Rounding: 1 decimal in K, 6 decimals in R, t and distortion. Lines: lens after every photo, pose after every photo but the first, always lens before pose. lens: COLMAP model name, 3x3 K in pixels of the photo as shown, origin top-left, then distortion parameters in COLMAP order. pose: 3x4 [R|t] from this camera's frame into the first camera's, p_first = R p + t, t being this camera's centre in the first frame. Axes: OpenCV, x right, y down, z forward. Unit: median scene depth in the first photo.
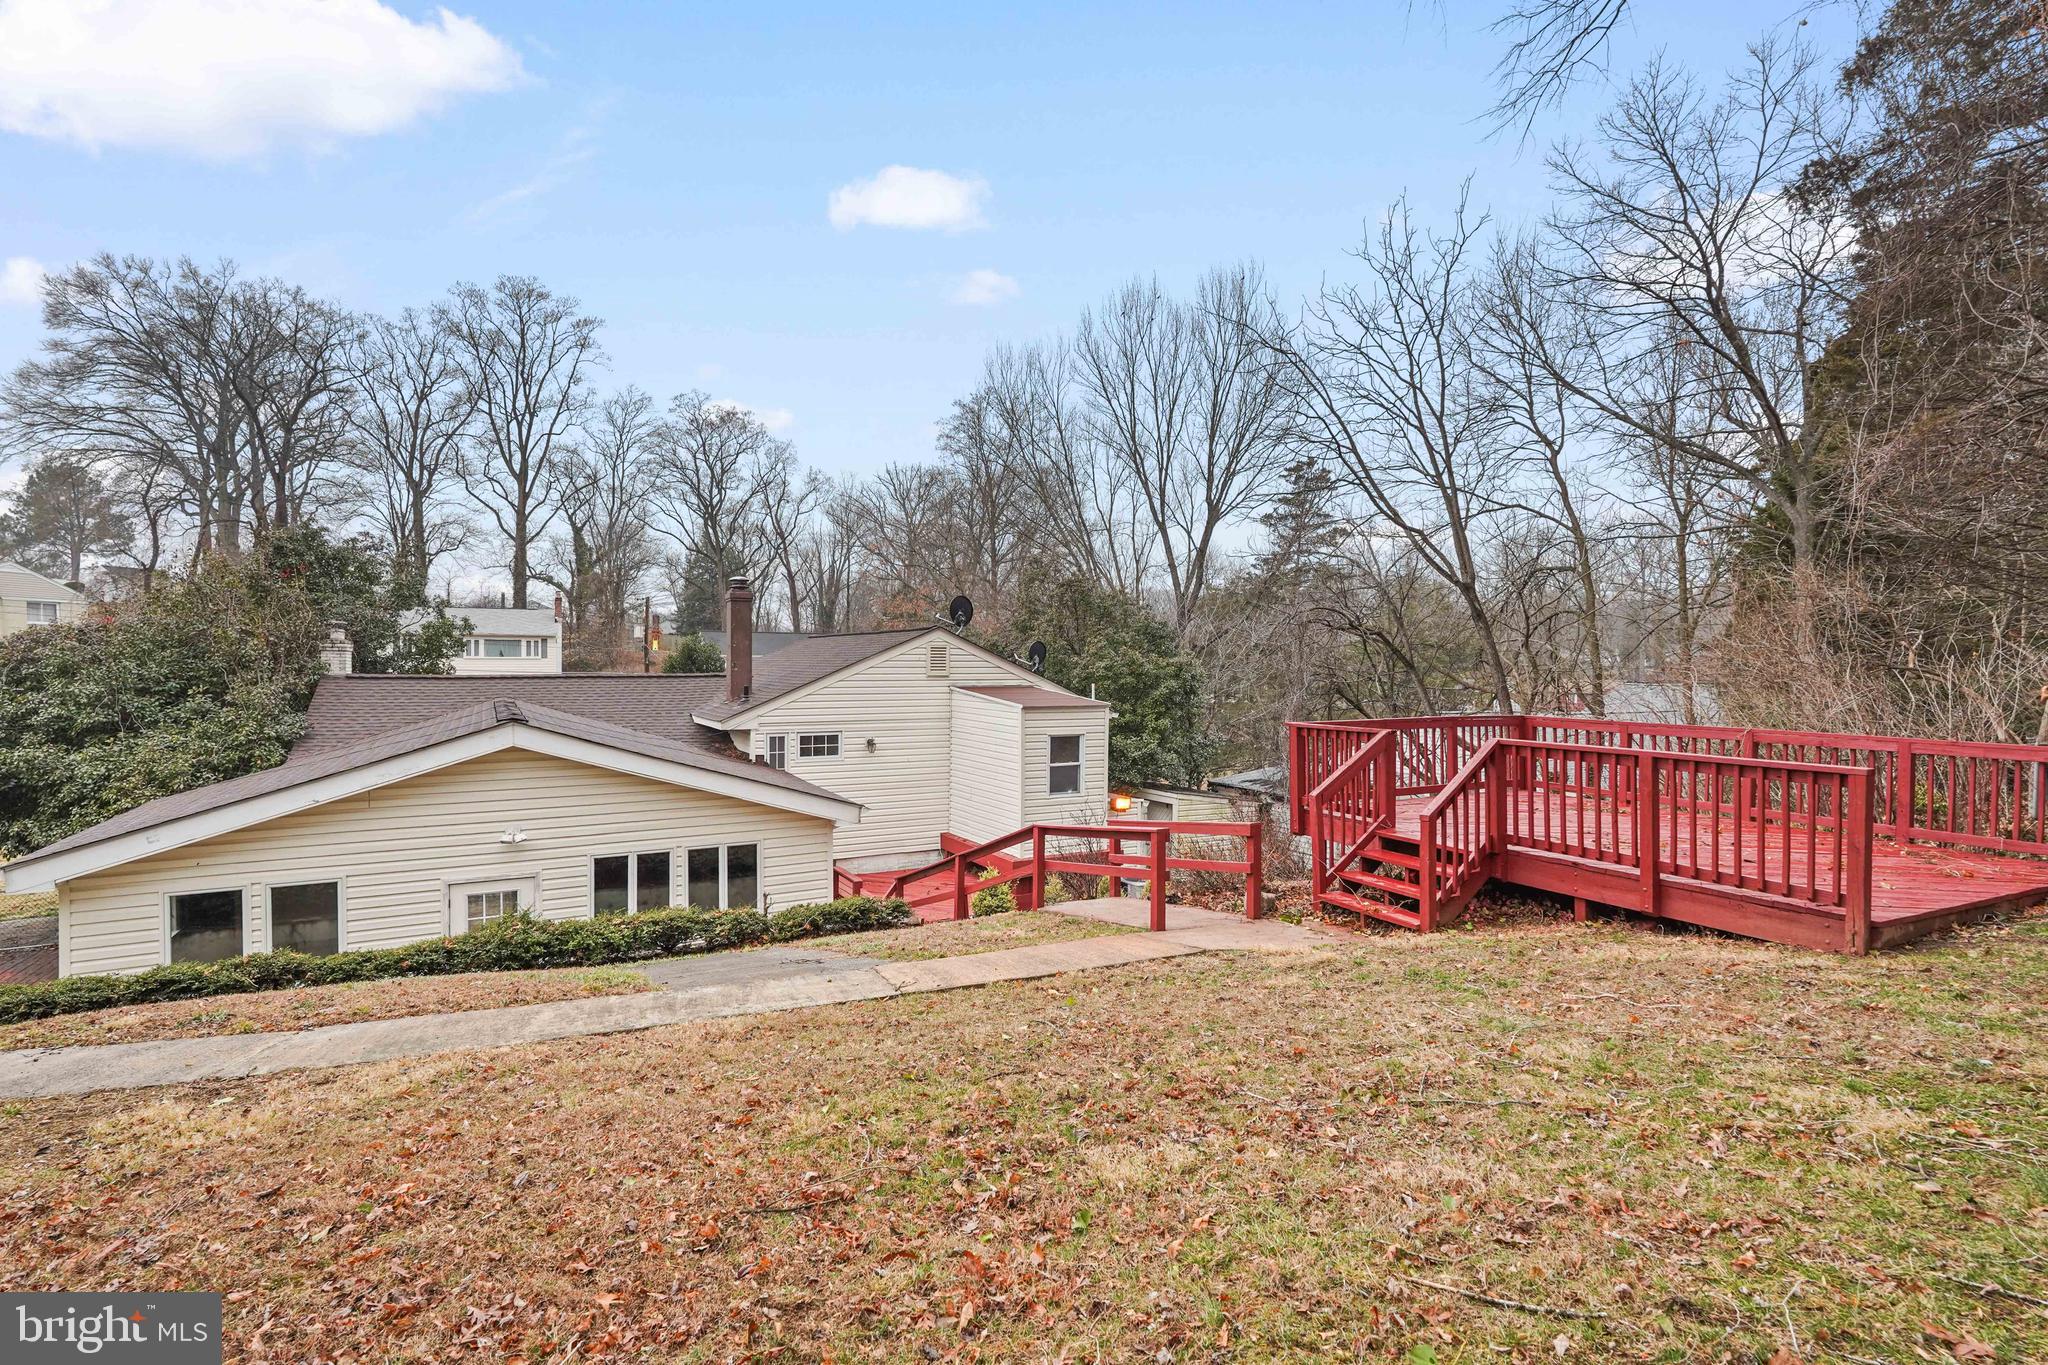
lens RADIAL K [[941.1, 0, 1024.0], [0, 941.1, 682.5], [0, 0, 1]] dist [-0.002194, -0.000585]
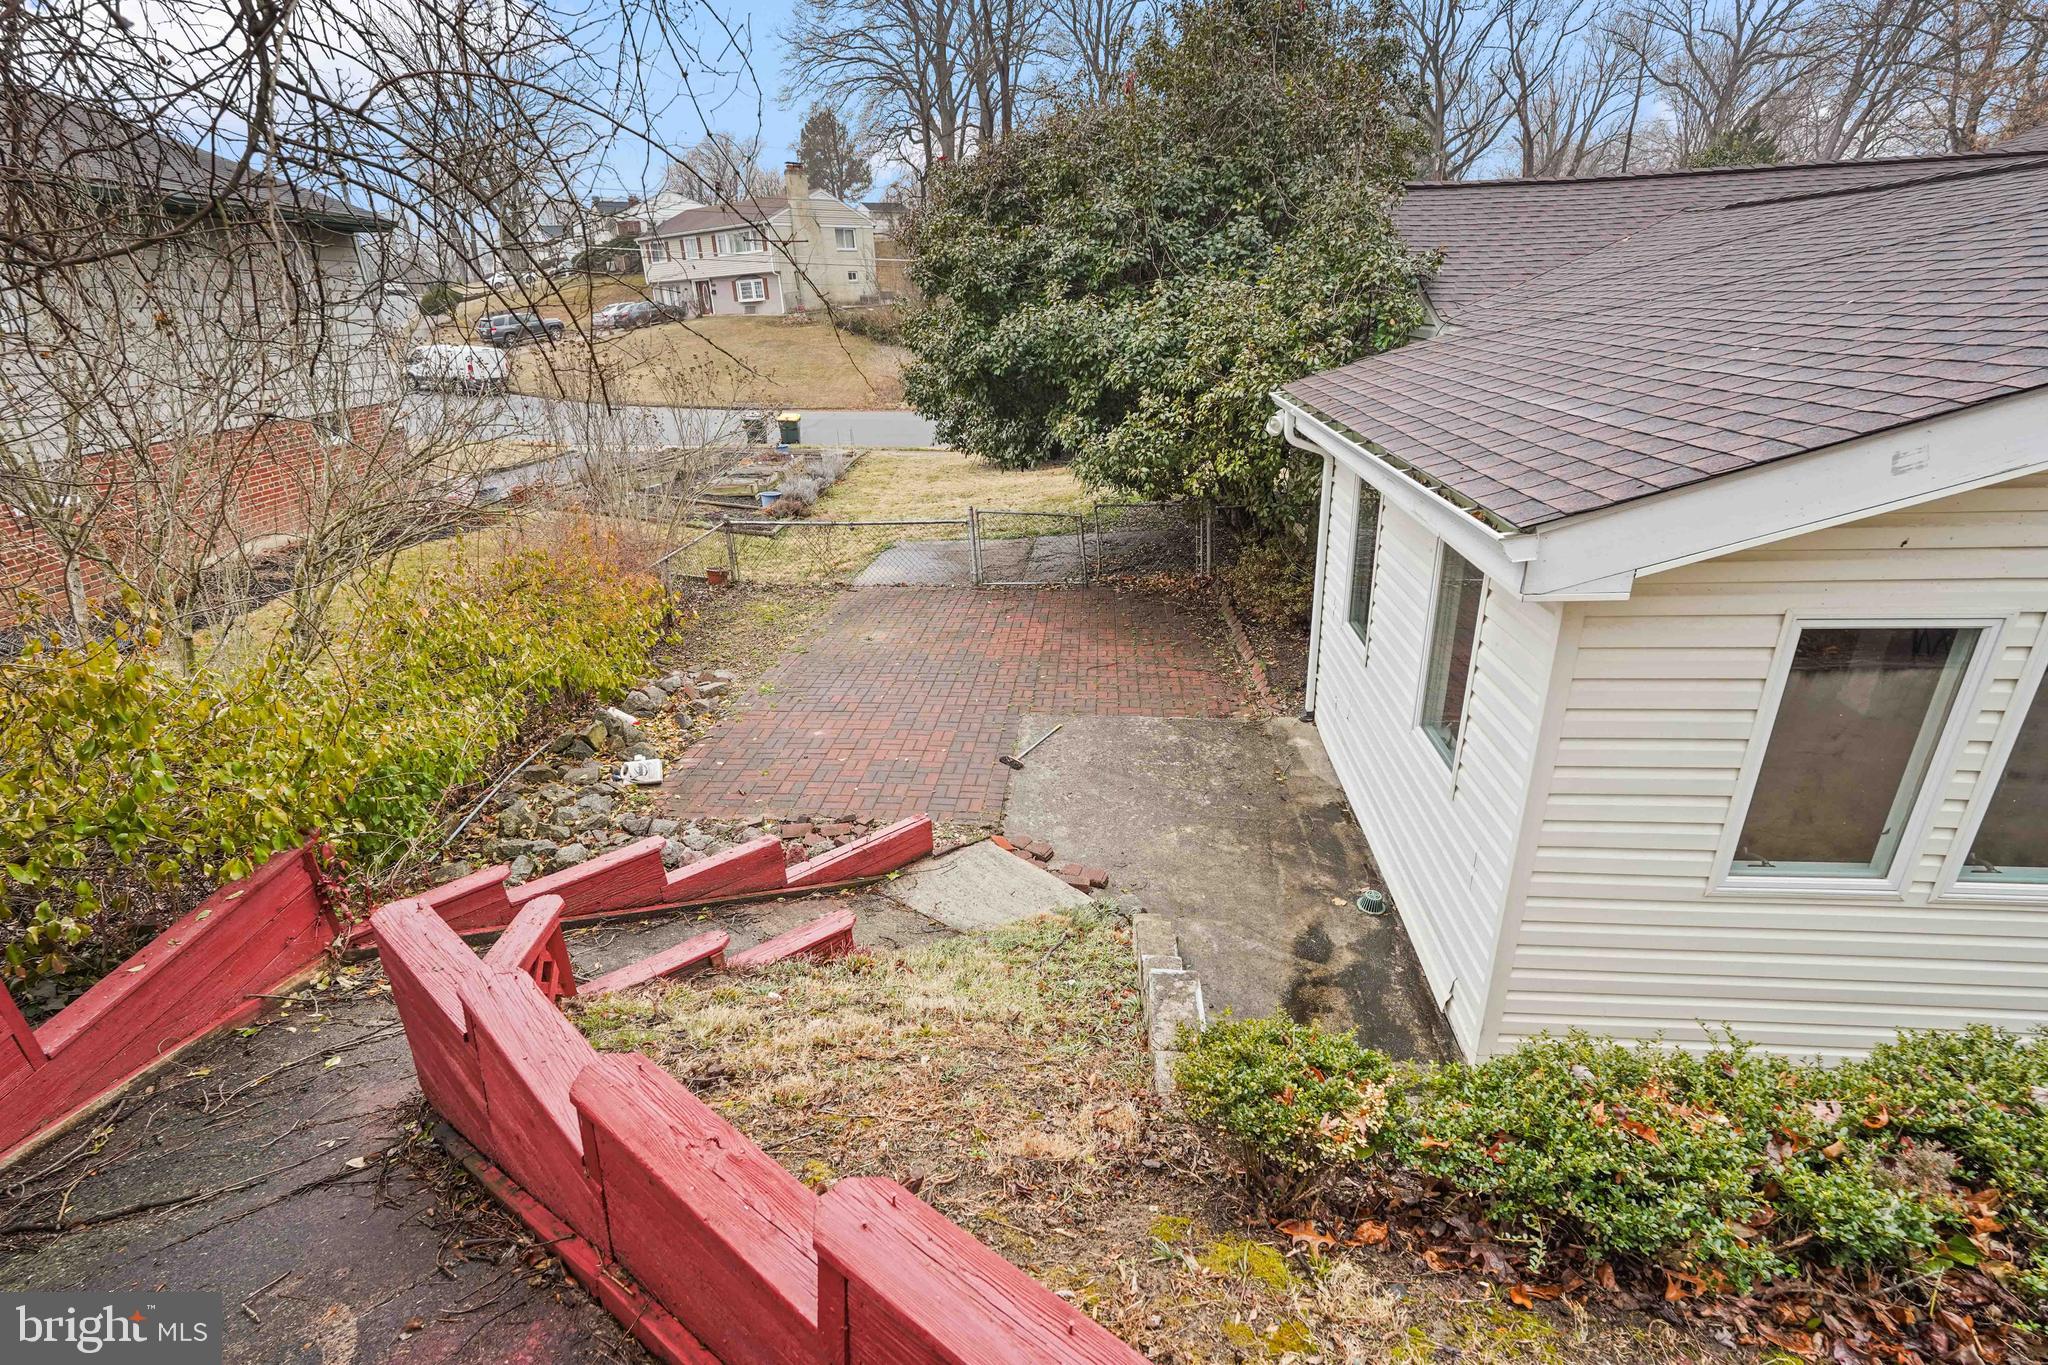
lens RADIAL K [[941.1, 0, 1024.0], [0, 941.1, 682.5], [0, 0, 1]] dist [-0.002194, -0.000585]
pose [[0.825422, 0.180412, -0.534911, -0.208837], [0.028939, 0.932788, 0.359262, 0.024512], [0.563774, -0.312023, 0.764723, 0.122479]]
